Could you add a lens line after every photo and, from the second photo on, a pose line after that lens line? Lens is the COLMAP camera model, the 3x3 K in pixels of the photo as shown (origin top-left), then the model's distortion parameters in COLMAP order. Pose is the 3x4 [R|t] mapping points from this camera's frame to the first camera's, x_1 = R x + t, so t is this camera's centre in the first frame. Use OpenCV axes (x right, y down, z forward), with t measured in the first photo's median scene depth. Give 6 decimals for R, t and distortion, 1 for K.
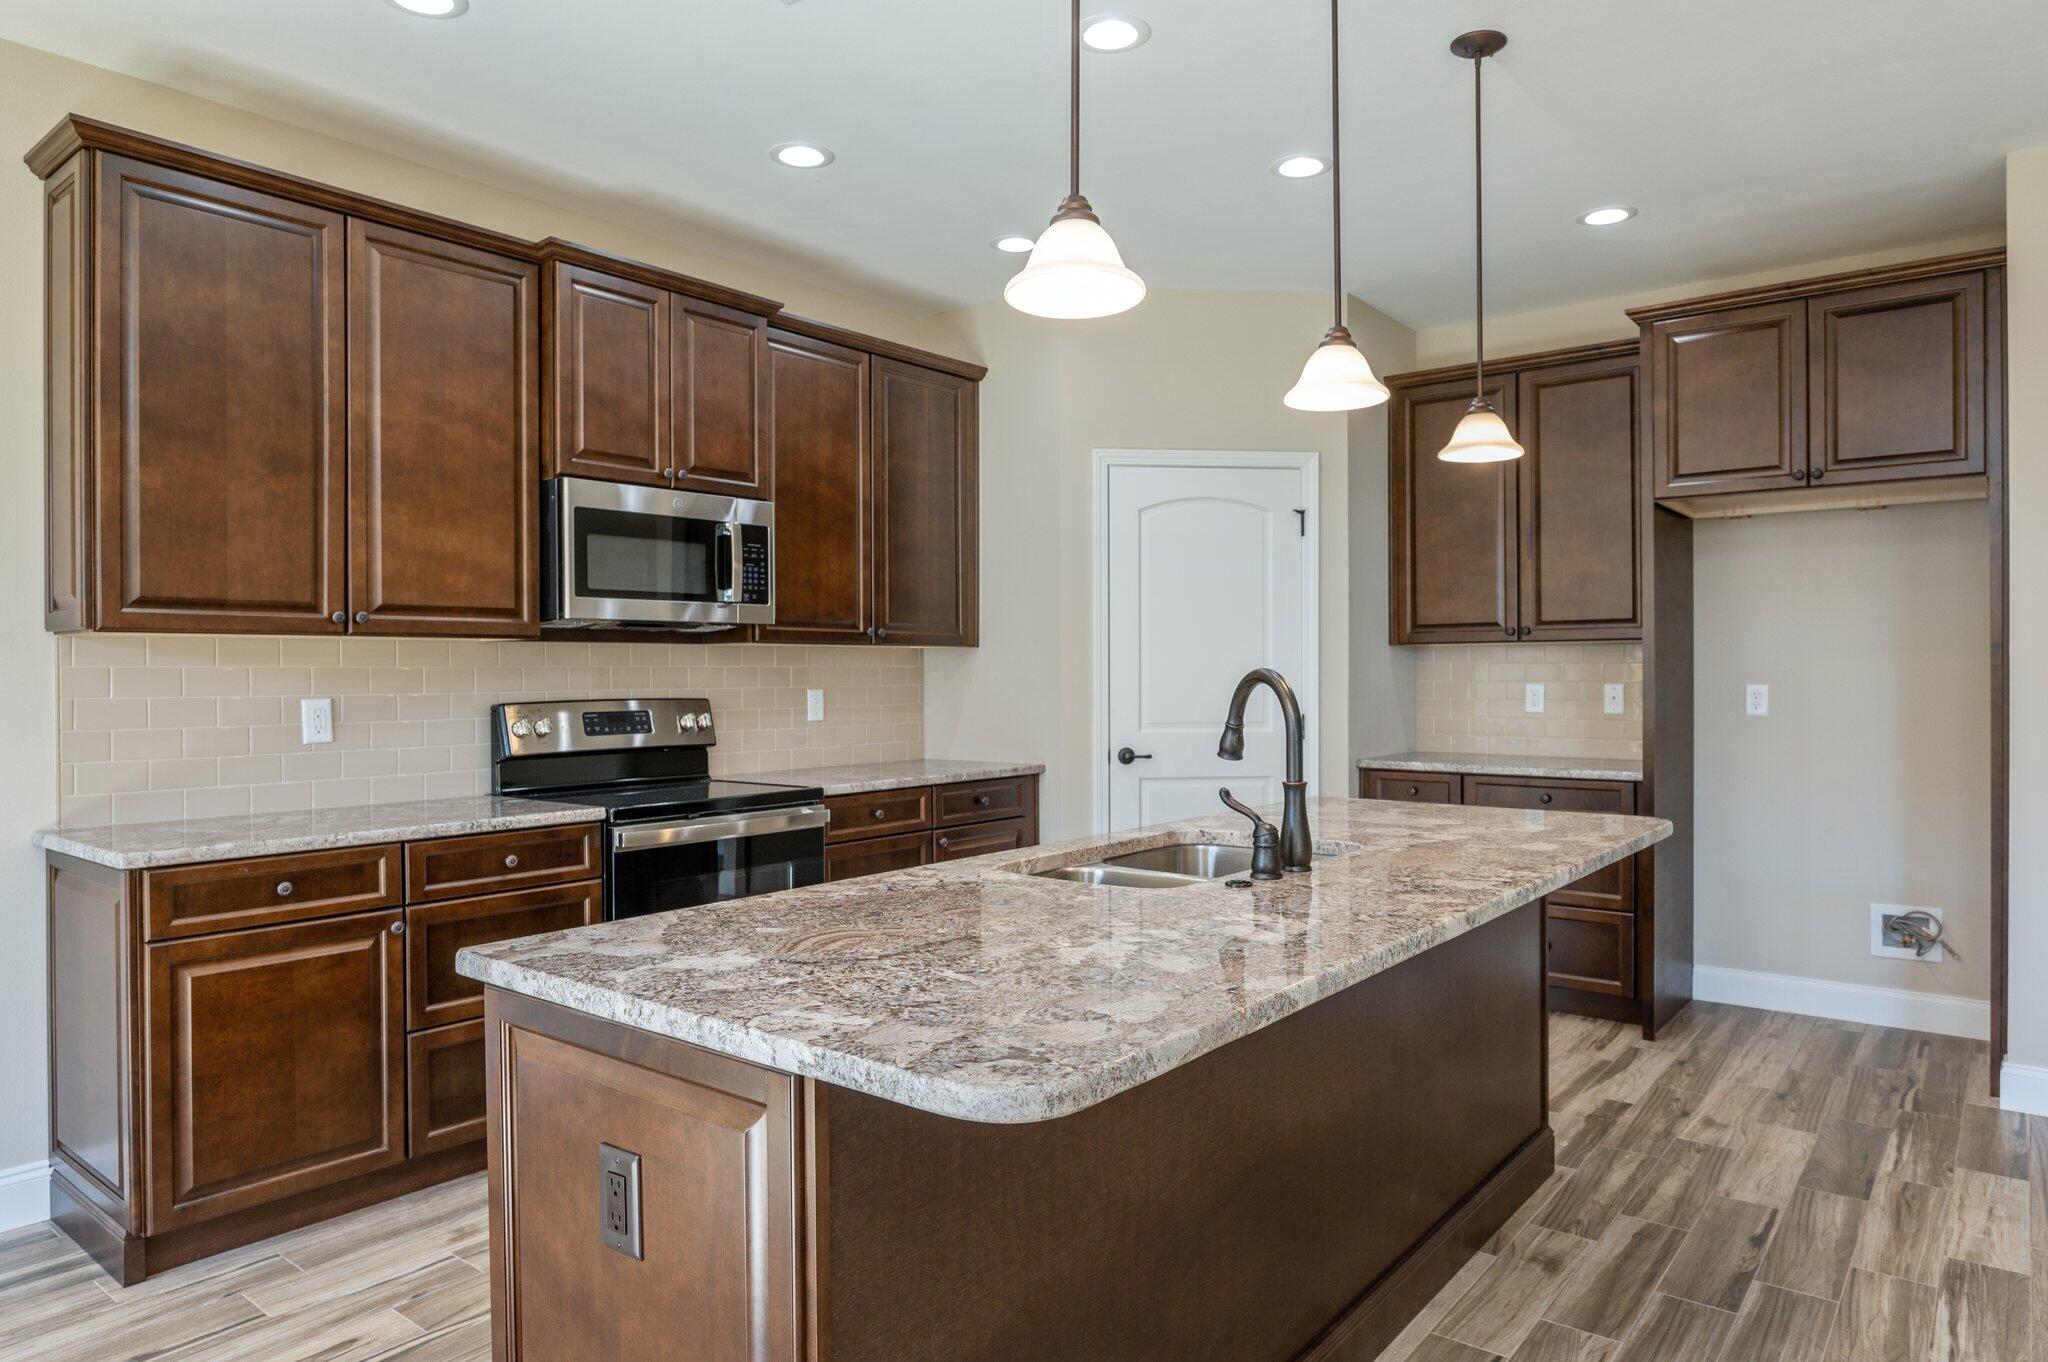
lens RADIAL K [[1278.7, 0, 1043.1], [0, 1278.7, 673.6], [0, 0, 1]] dist [-0.005579, -0.003302]
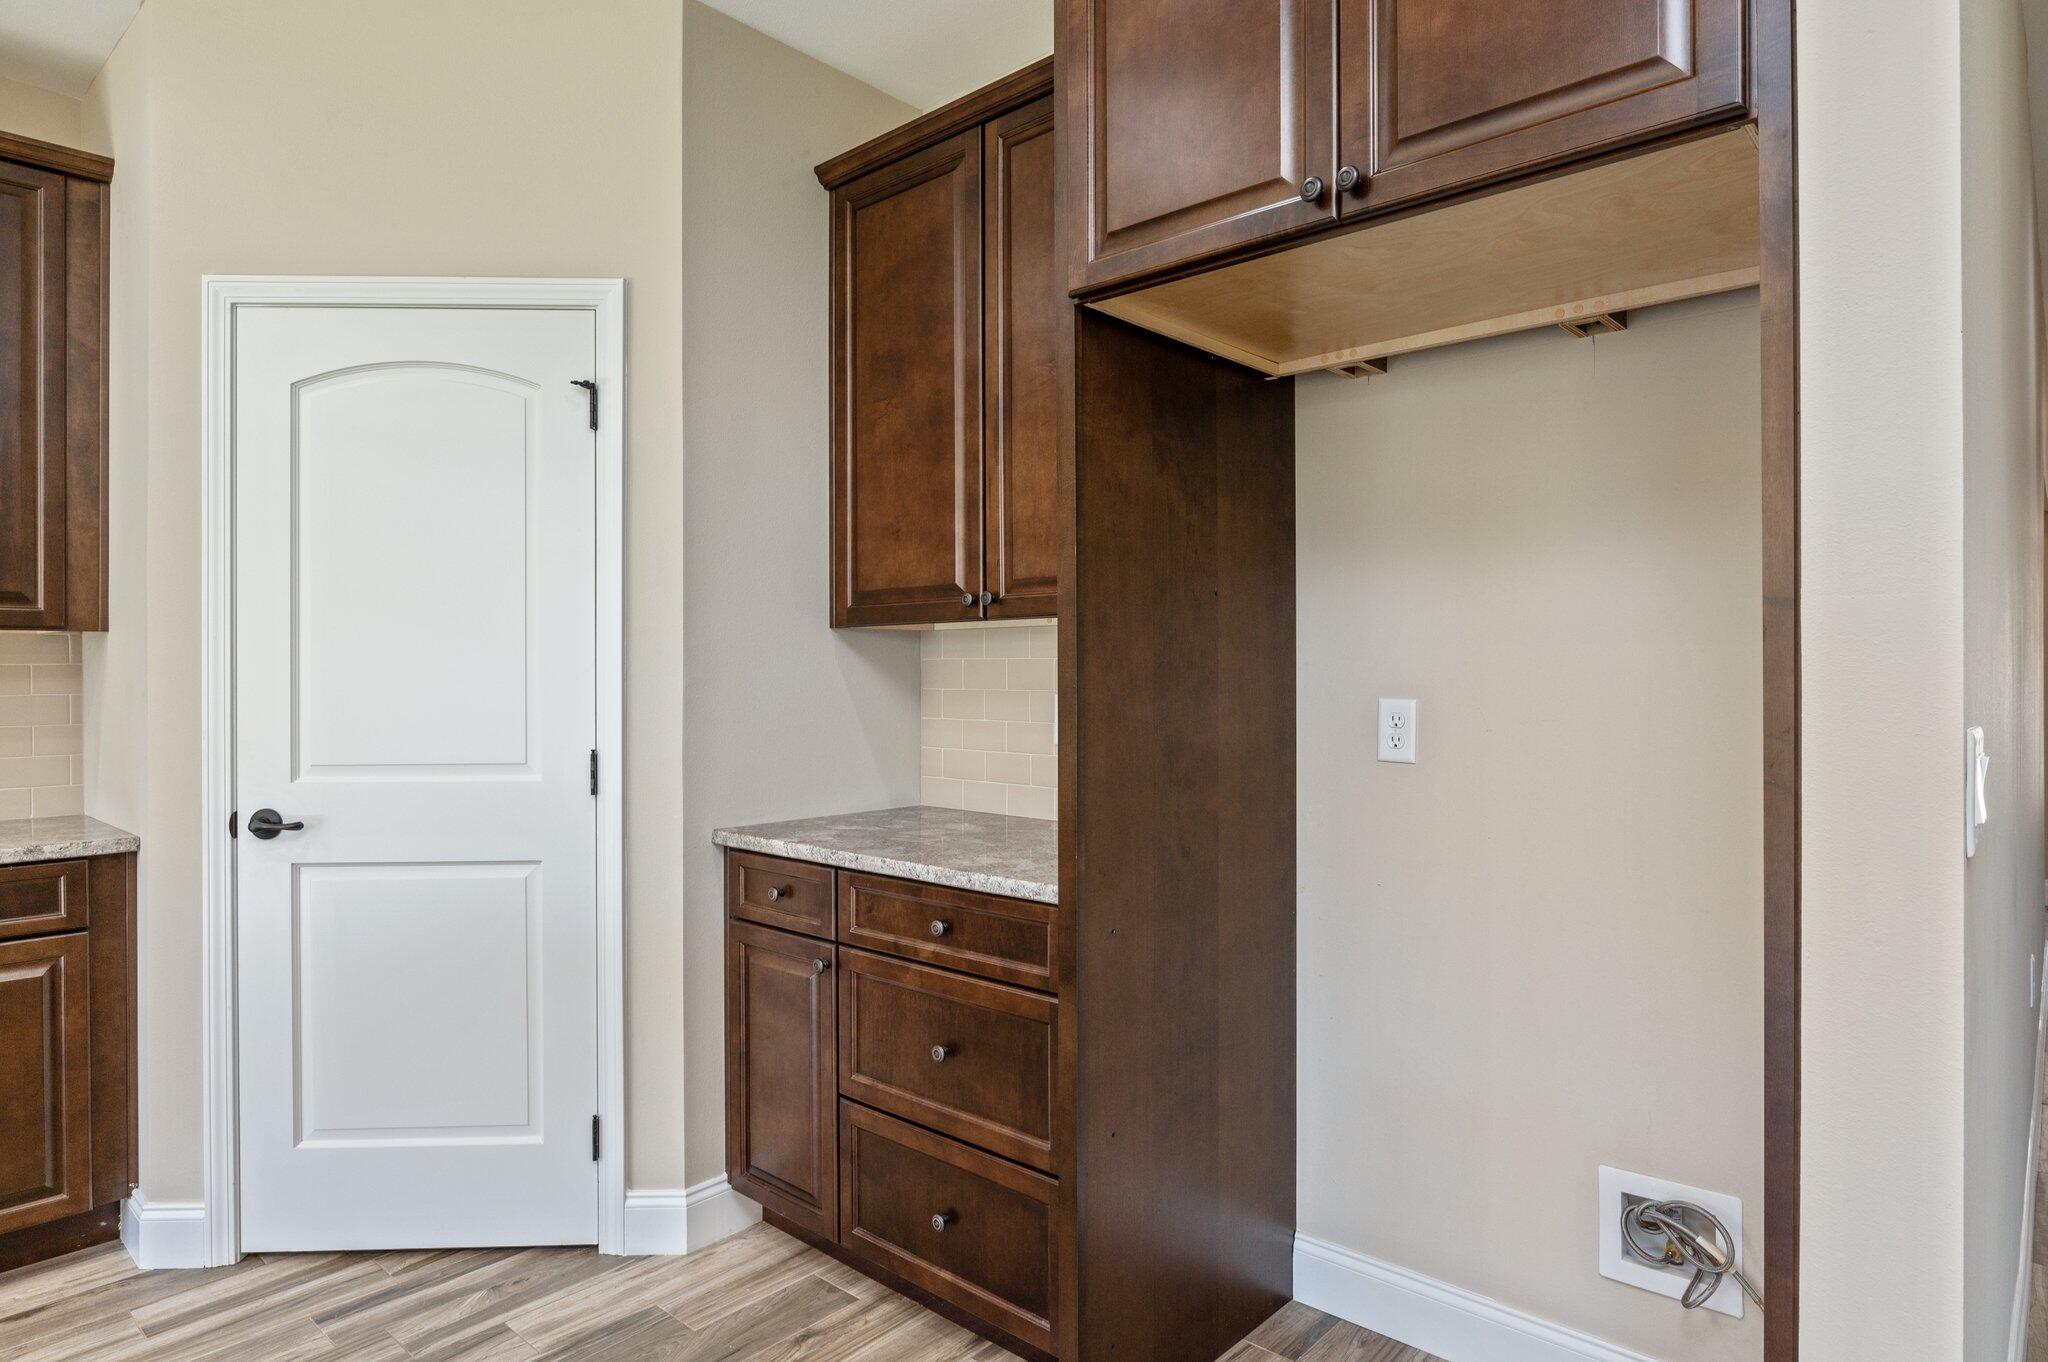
lens RADIAL K [[1180.2, 0, 1042.6], [0, 1180.2, 666.9], [0, 0, 1]] dist [-0.009400, 0.004807]
pose [[0.997693, -0.000558, -0.067879, 0.592698], [0.000299, 0.999993, -0.003823, -0.003241], [0.067880, 0.003794, 0.997686, 0.688618]]
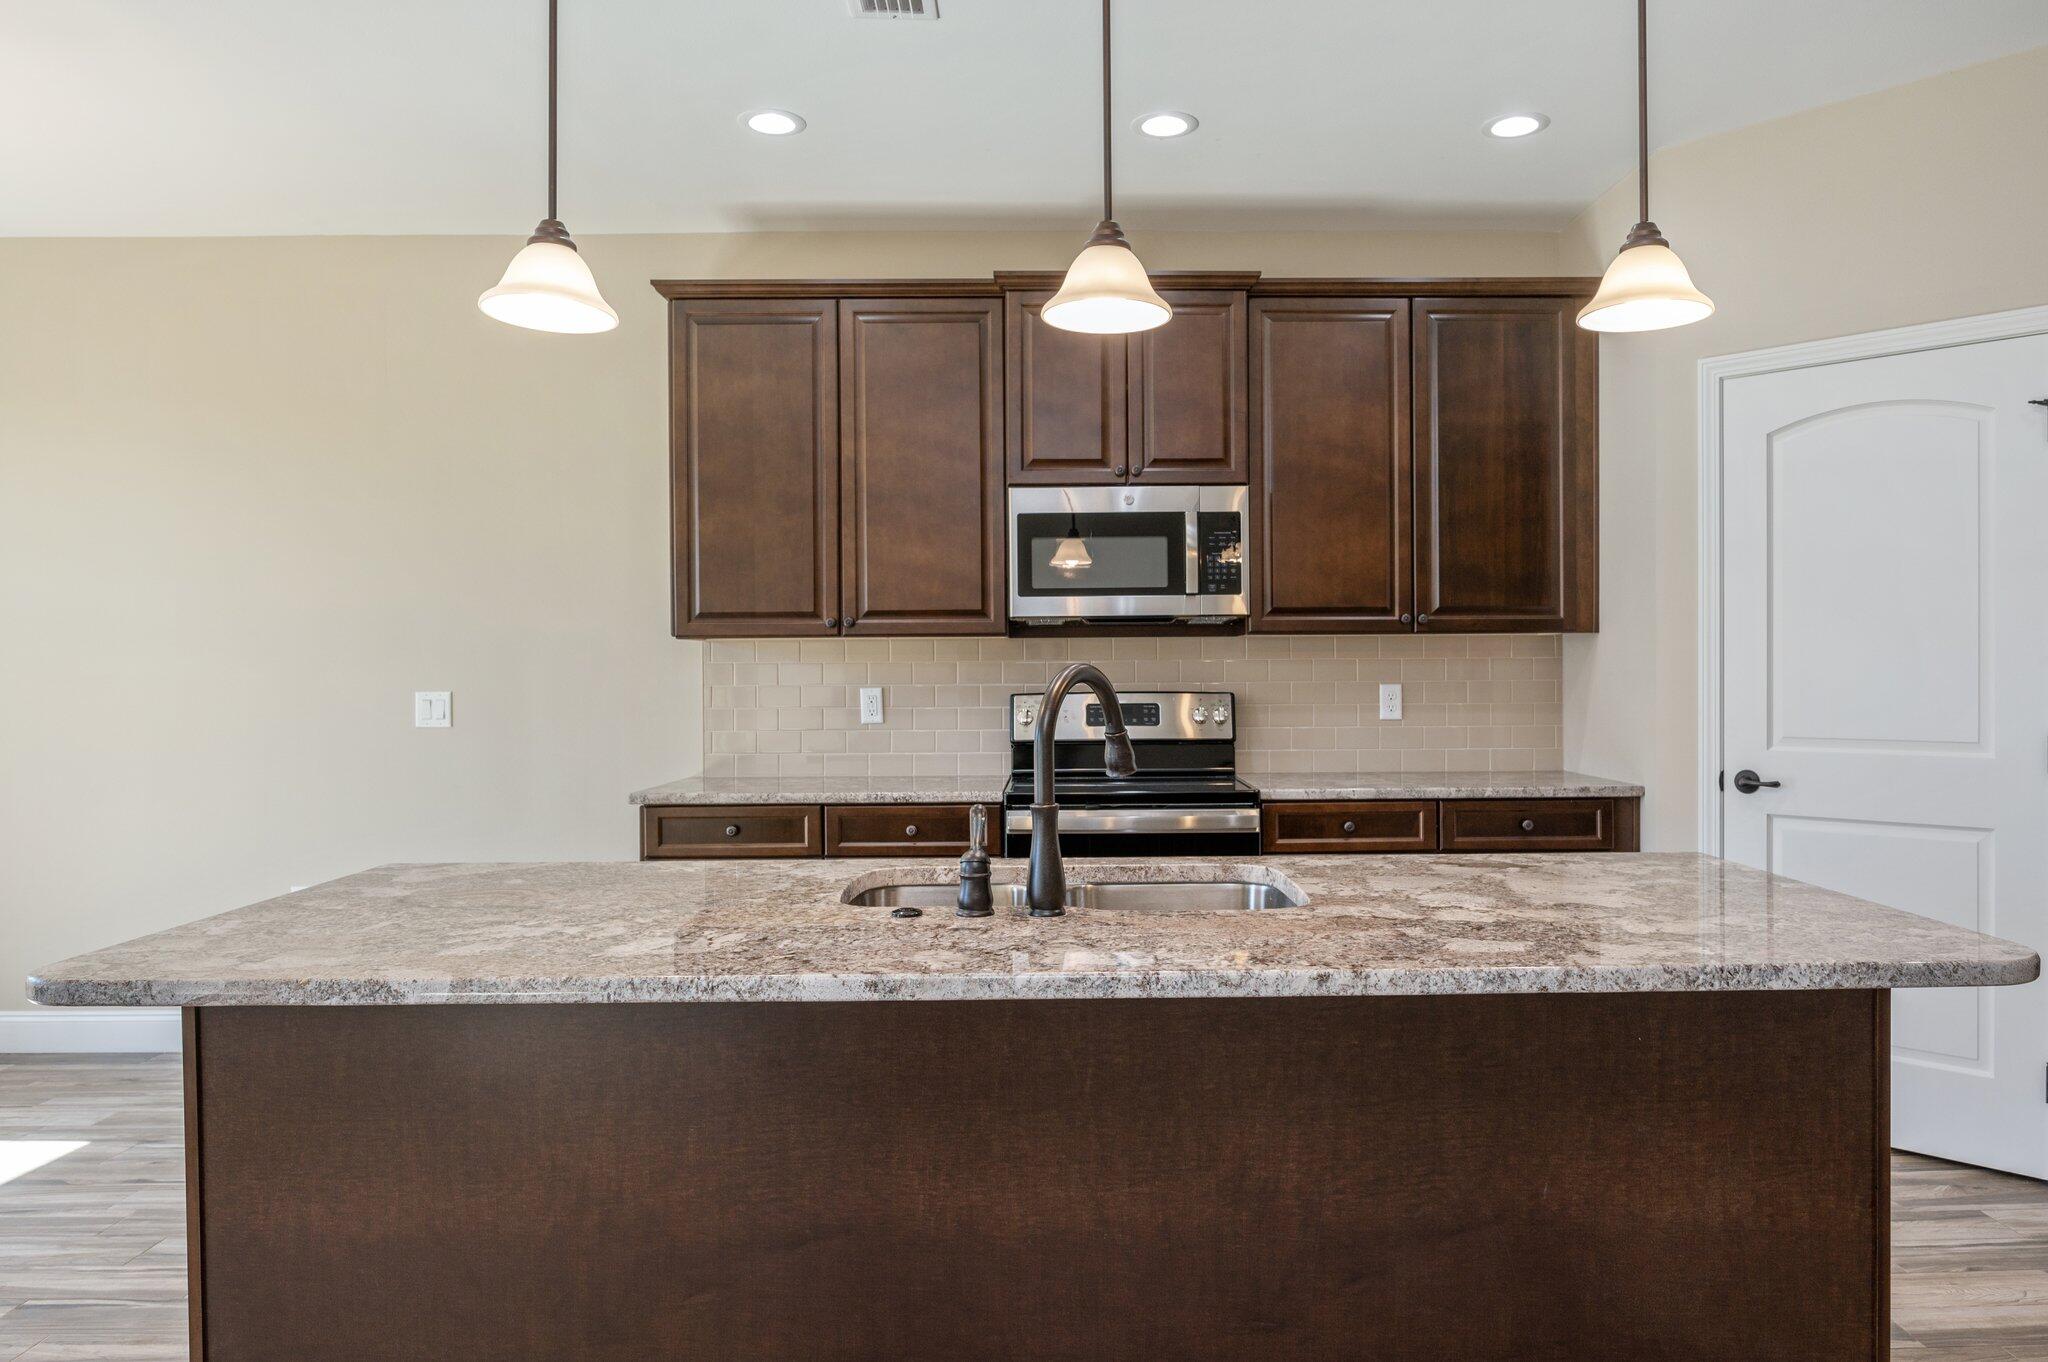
lens RADIAL K [[1370.4, 0, 1075.7], [0, 1370.4, 675.2], [0, 0, 1]] dist [-0.014384, 0.002521]
pose [[0.623440, 0.005038, -0.781855, 0.578191], [0.001340, 0.999971, 0.007512, -0.002080], [0.781870, -0.005730, 0.623415, 0.311239]]
